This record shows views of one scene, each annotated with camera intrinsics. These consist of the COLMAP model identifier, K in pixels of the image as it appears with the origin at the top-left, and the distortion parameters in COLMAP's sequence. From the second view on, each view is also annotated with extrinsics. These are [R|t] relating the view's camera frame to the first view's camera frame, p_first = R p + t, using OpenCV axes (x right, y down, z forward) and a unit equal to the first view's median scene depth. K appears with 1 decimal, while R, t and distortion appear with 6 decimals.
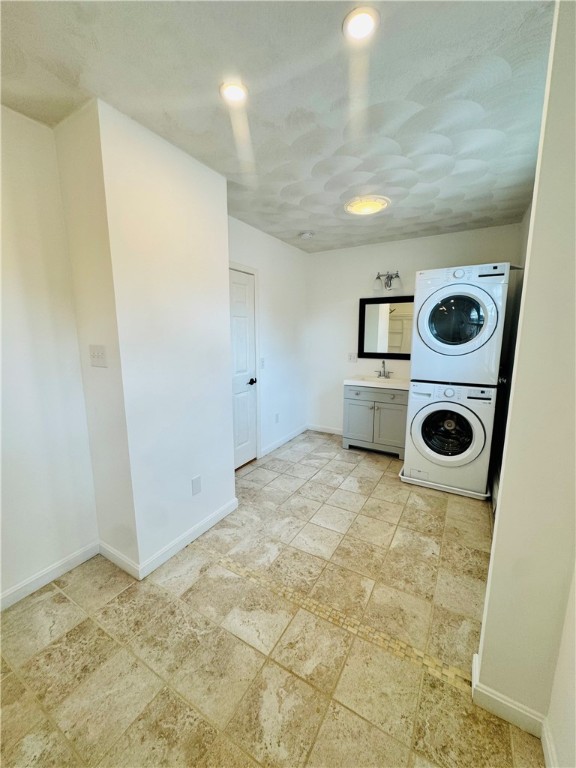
lens RADIAL K [[306.6, 0, 284.8], [0, 306.6, 382.4], [0, 0, 1]] dist [-0.001489, 0.000432]
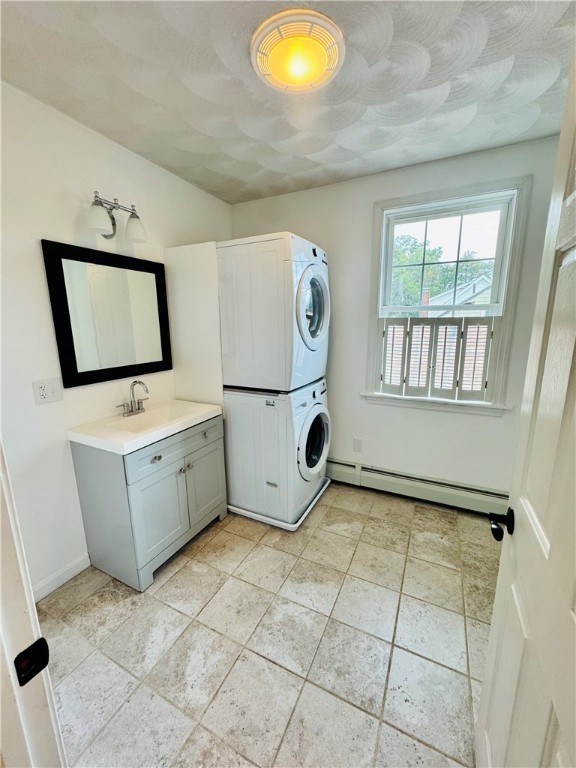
lens RADIAL K [[306.6, 0, 286.3], [0, 306.6, 384.5], [0, 0, 1]] dist [-0.001489, 0.000432]
pose [[-0.080573, -0.188603, 0.978743, -0.362631], [0.175829, 0.963847, 0.200207, -0.222430], [-0.981118, 0.188223, -0.044498, 1.390316]]
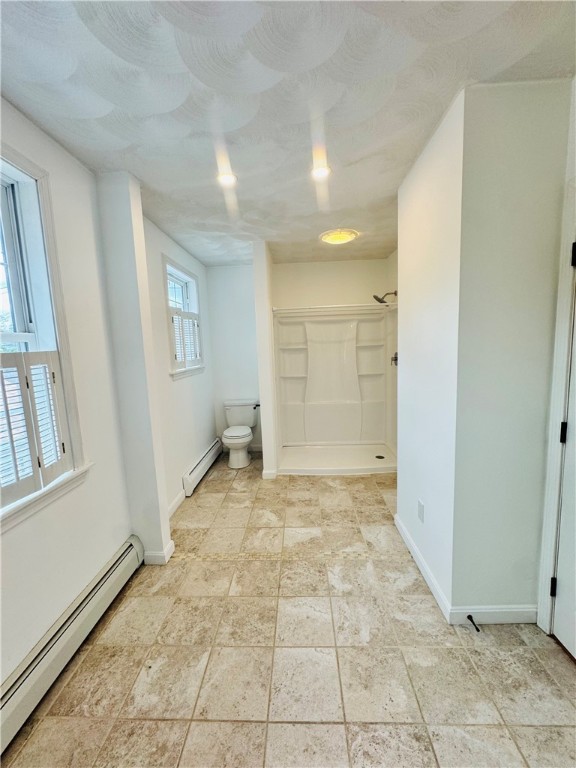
lens RADIAL K [[306.6, 0, 288.5], [0, 306.6, 385.1], [0, 0, 1]] dist [-0.001489, 0.000432]
pose [[-0.872890, 0.098121, -0.477950, 0.455936], [-0.039058, 0.962375, 0.268903, -0.251547], [0.486352, 0.253391, -0.836215, 1.502110]]
